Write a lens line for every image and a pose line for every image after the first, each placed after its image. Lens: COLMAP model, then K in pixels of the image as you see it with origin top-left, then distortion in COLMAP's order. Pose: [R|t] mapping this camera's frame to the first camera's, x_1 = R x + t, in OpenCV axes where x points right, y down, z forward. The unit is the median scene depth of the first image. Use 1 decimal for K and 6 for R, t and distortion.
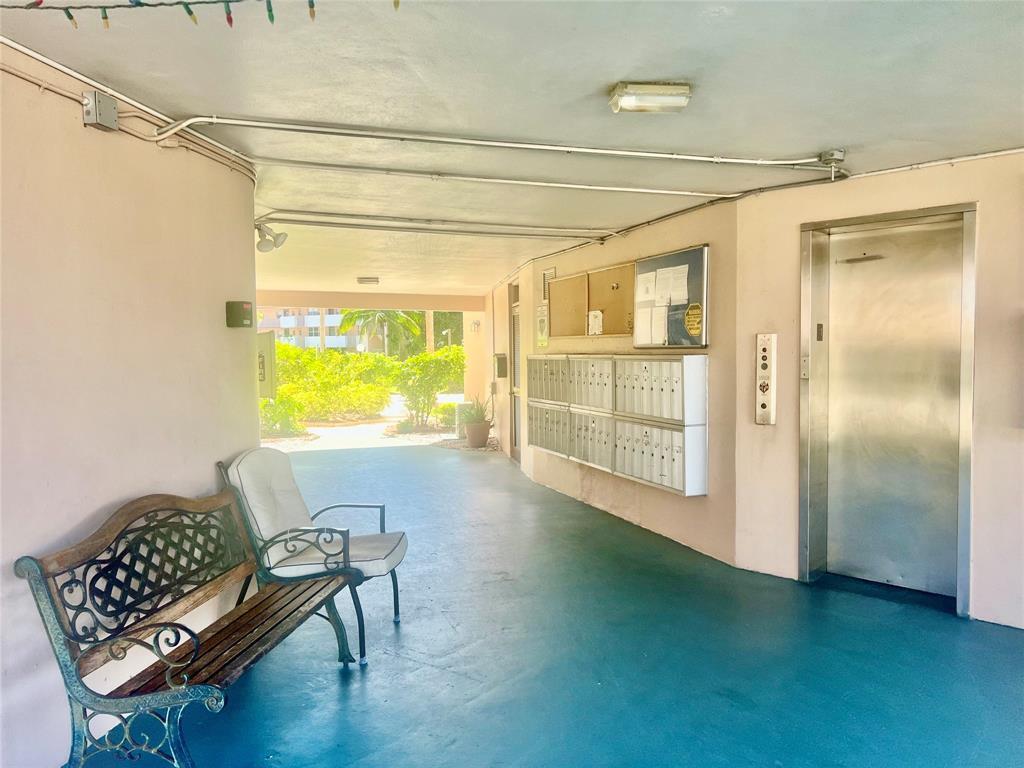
lens RADIAL K [[767.3, 0, 511.3], [0, 767.3, 386.5], [0, 0, 1]] dist [0.046206, -0.059127]
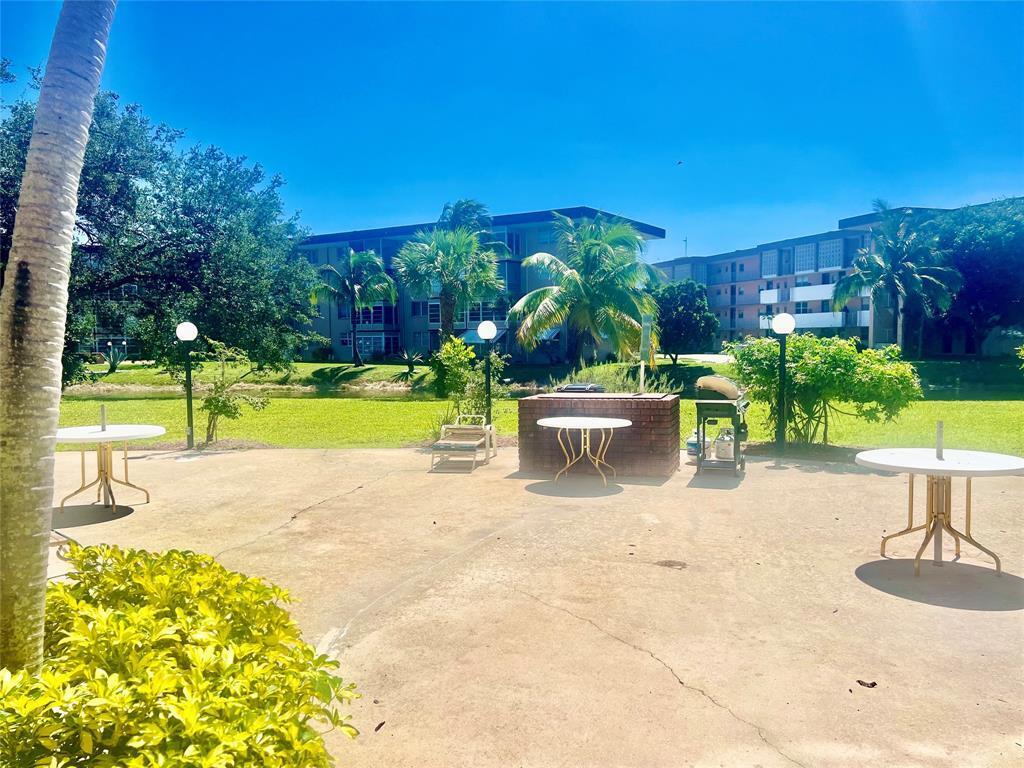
lens RADIAL K [[767.3, 0, 509.9], [0, 767.3, 390.0], [0, 0, 1]] dist [0.046206, -0.059127]
pose [[0.800933, 0.039067, -0.597478, -0.023617], [-0.022018, 0.999116, 0.035814, -0.009825], [0.598348, -0.015529, 0.801085, 0.206727]]
